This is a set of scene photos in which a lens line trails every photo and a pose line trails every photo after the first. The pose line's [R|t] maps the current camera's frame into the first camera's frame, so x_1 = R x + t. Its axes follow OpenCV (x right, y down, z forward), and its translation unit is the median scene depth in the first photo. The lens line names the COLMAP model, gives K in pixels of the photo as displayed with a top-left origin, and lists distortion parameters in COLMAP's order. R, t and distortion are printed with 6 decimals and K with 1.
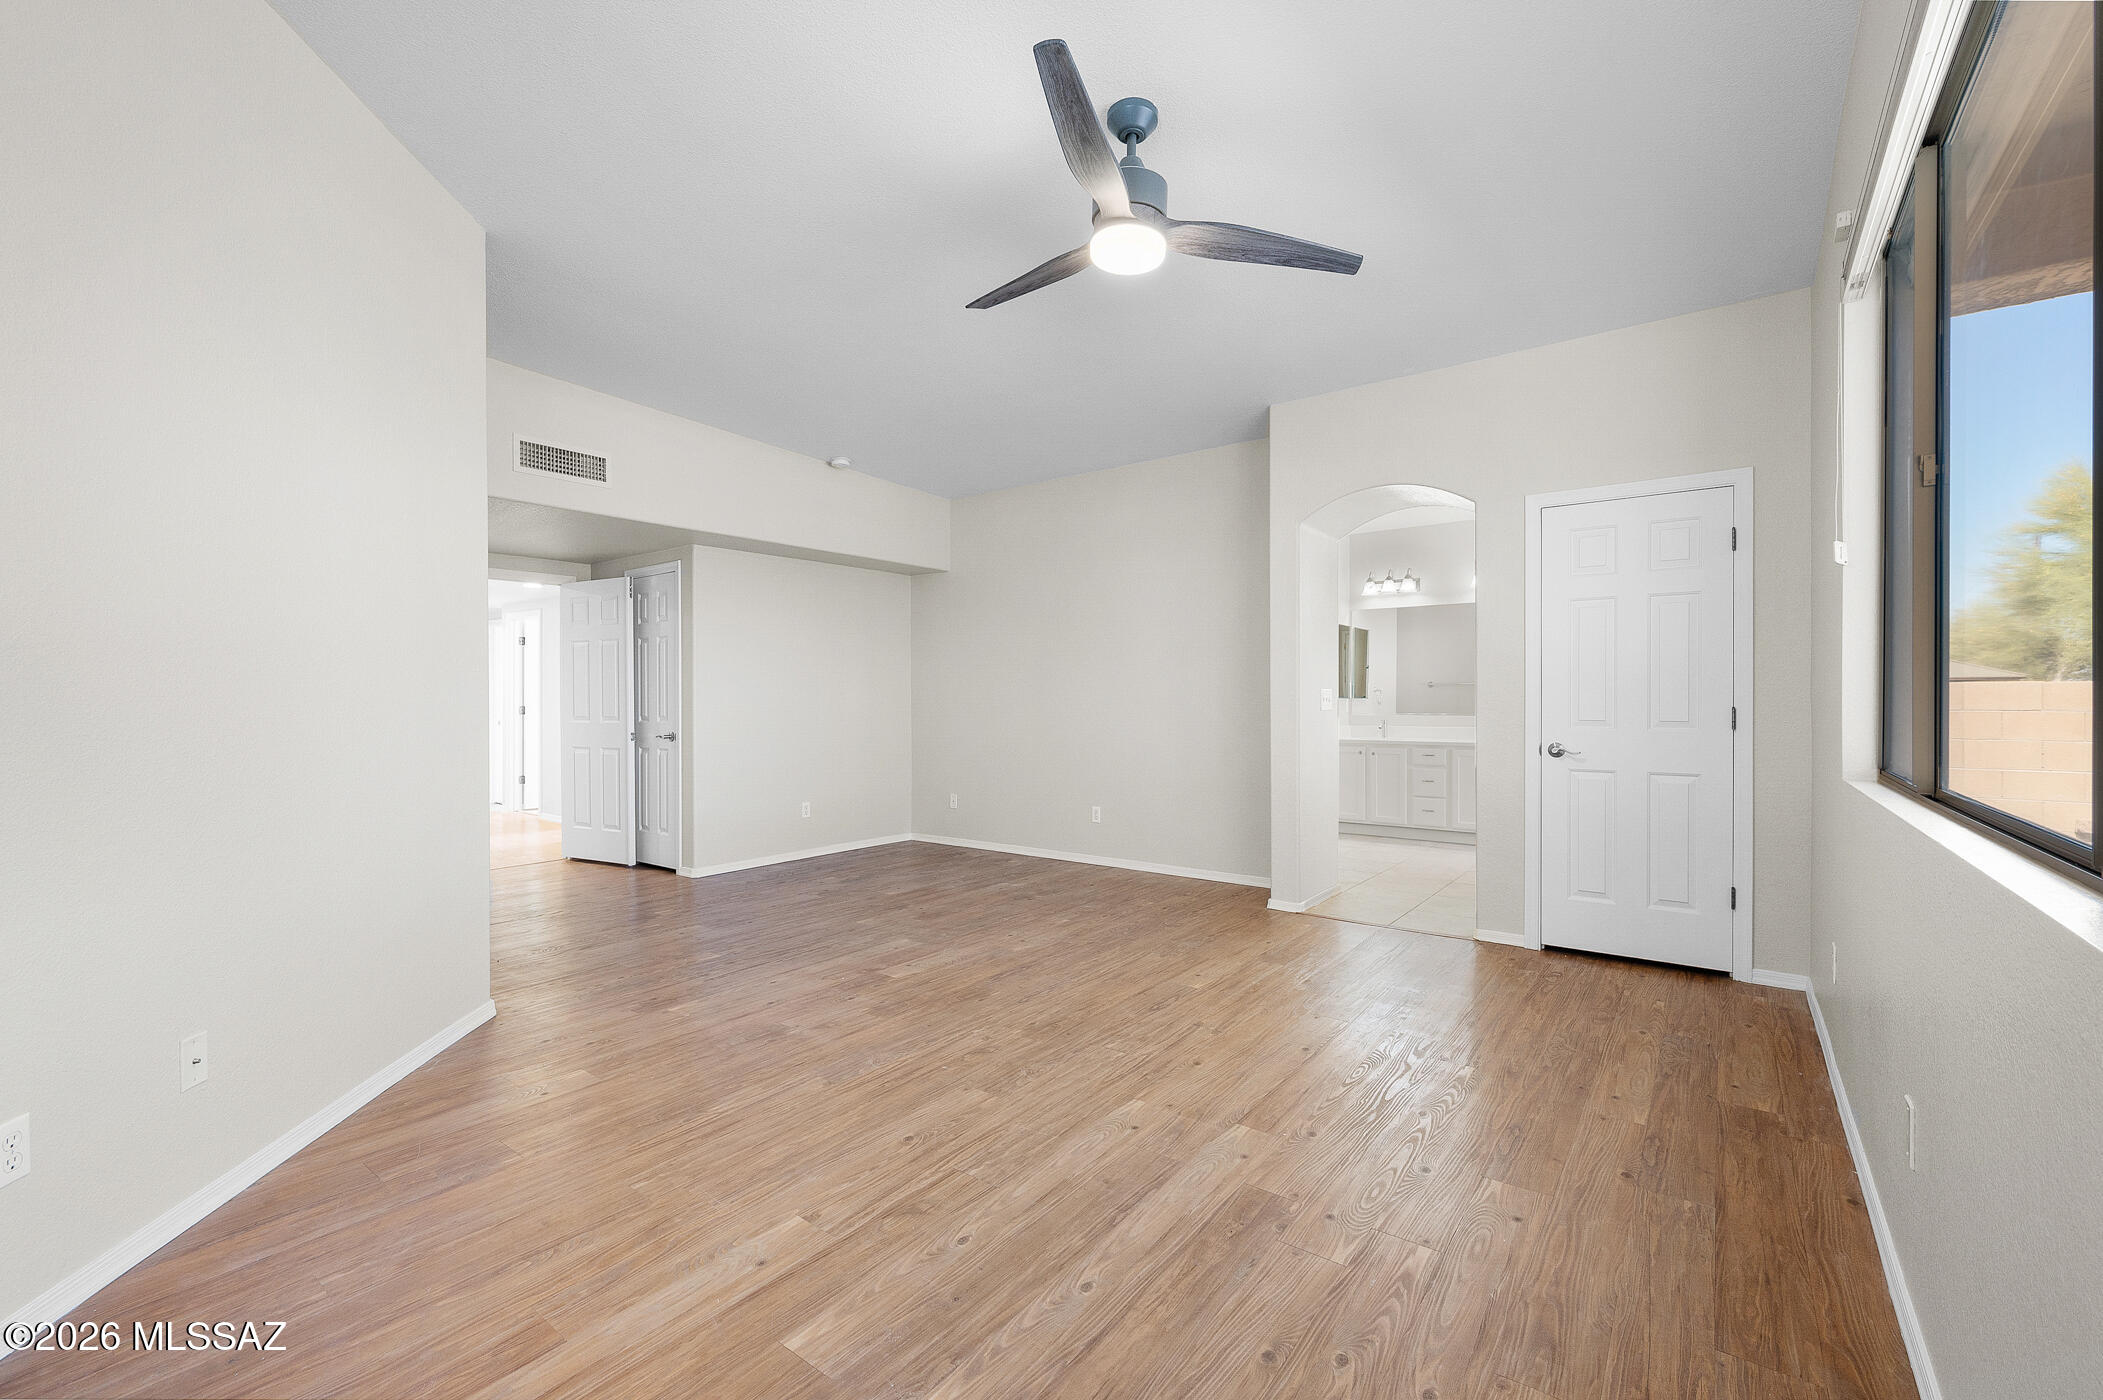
lens RADIAL K [[874.0, 0, 1062.4], [0, 874.0, 693.1], [0, 0, 1]] dist [-0.000223, -0.006008]
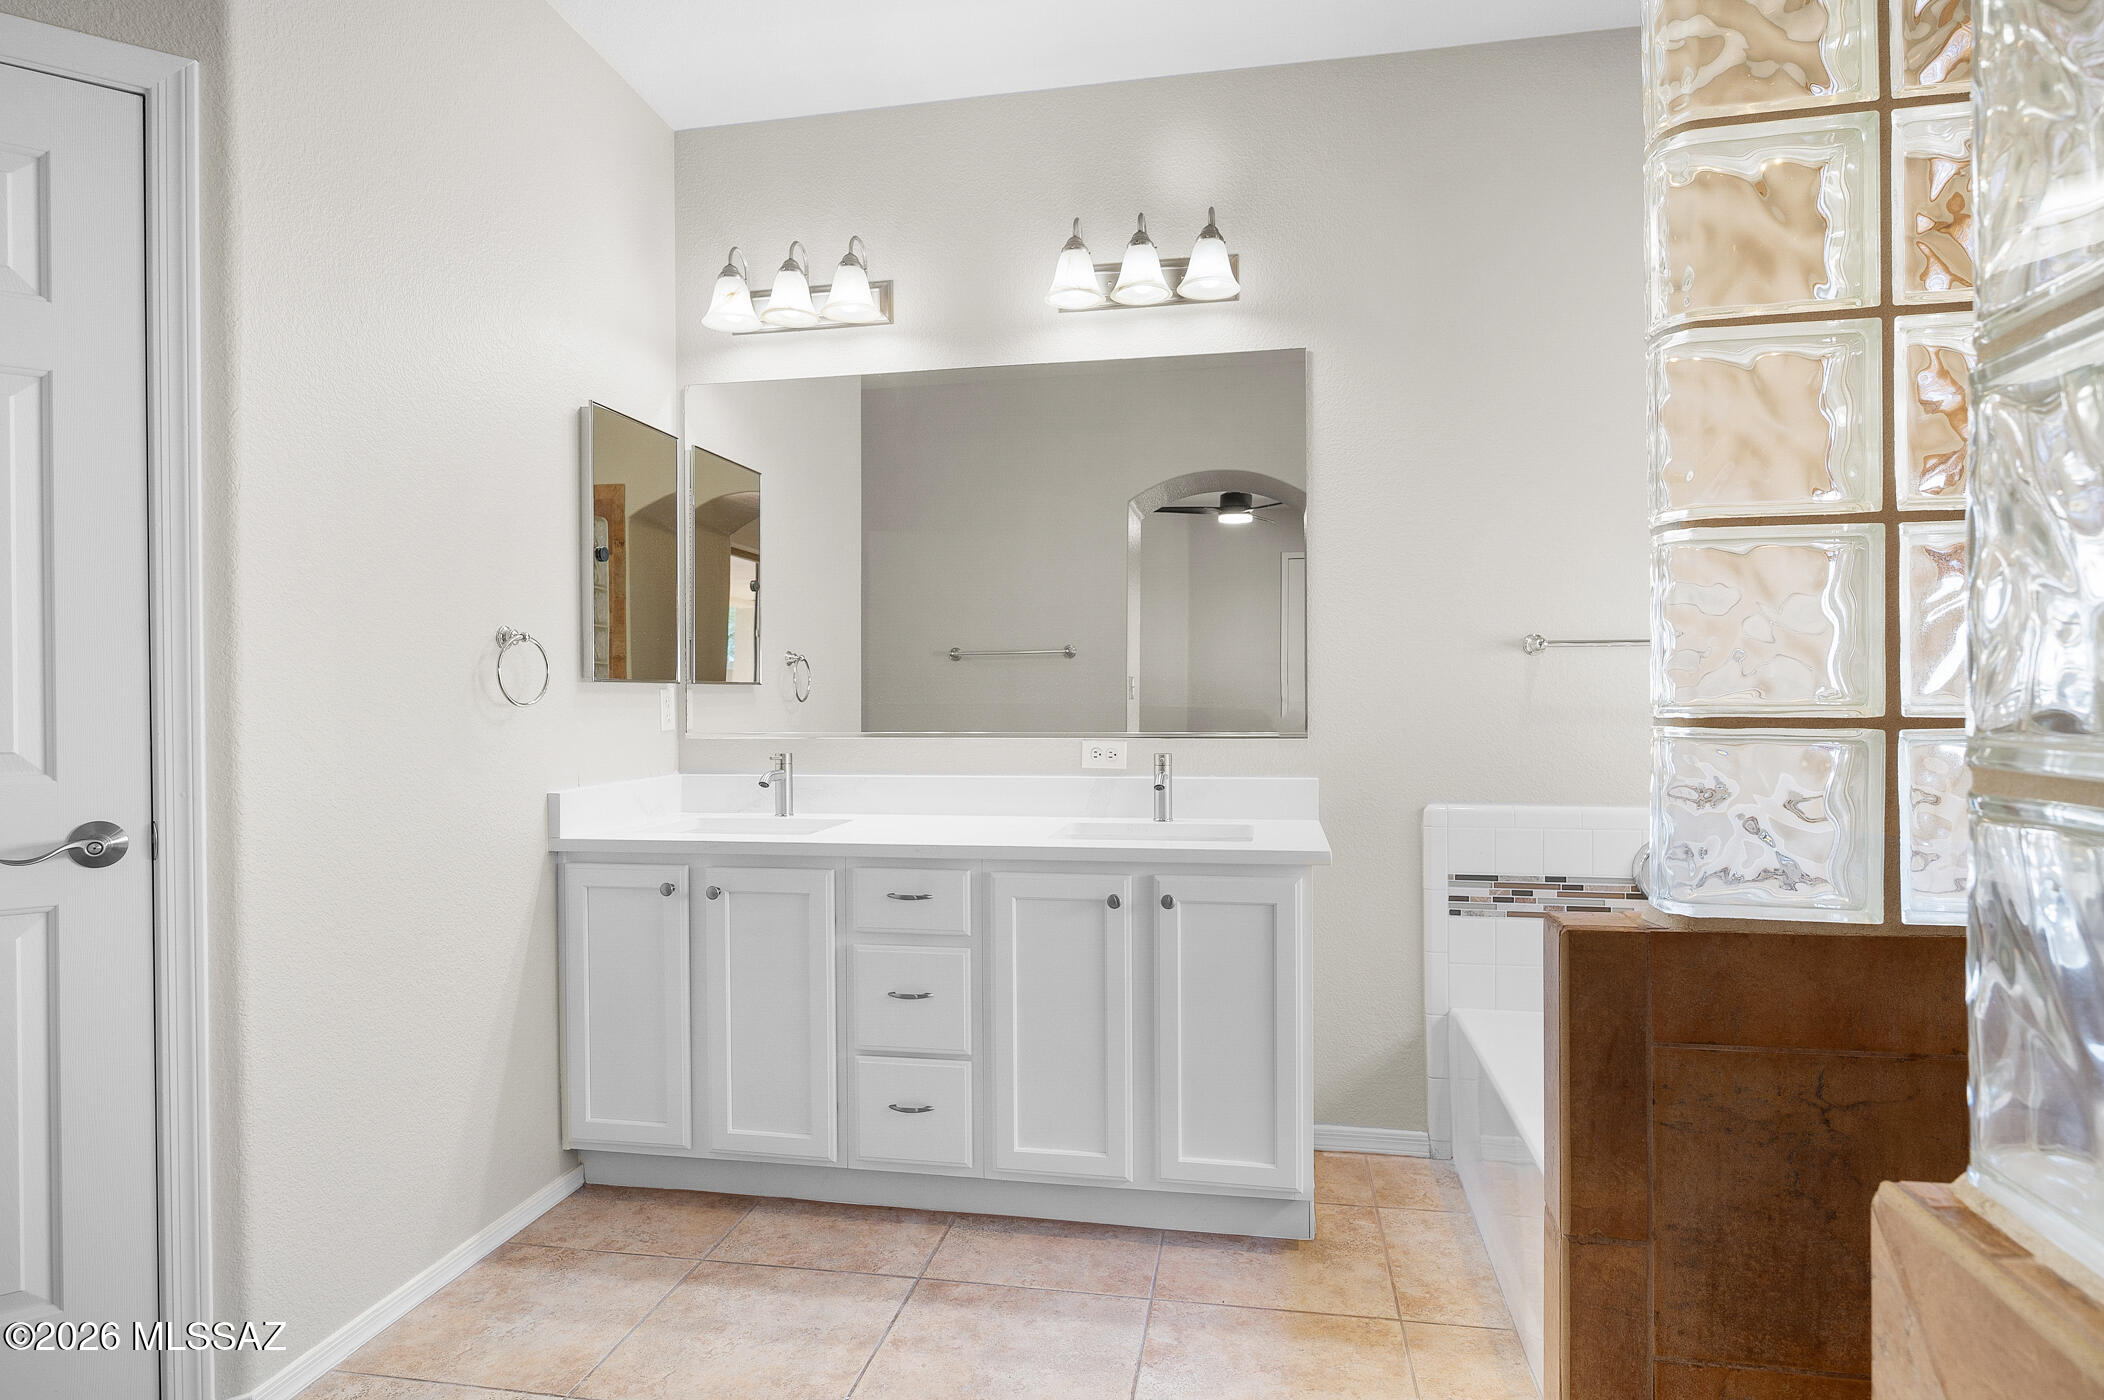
lens RADIAL K [[1152.0, 0, 1052.0], [0, 1152.0, 700.0], [0, 0, 1]] dist [0.000124, -0.000001]
pose [[0.899939, -0.010312, 0.435894, 0.286032], [0.004868, 0.999896, 0.013603, 0.006297], [-0.435988, -0.010120, 0.899895, 0.622800]]
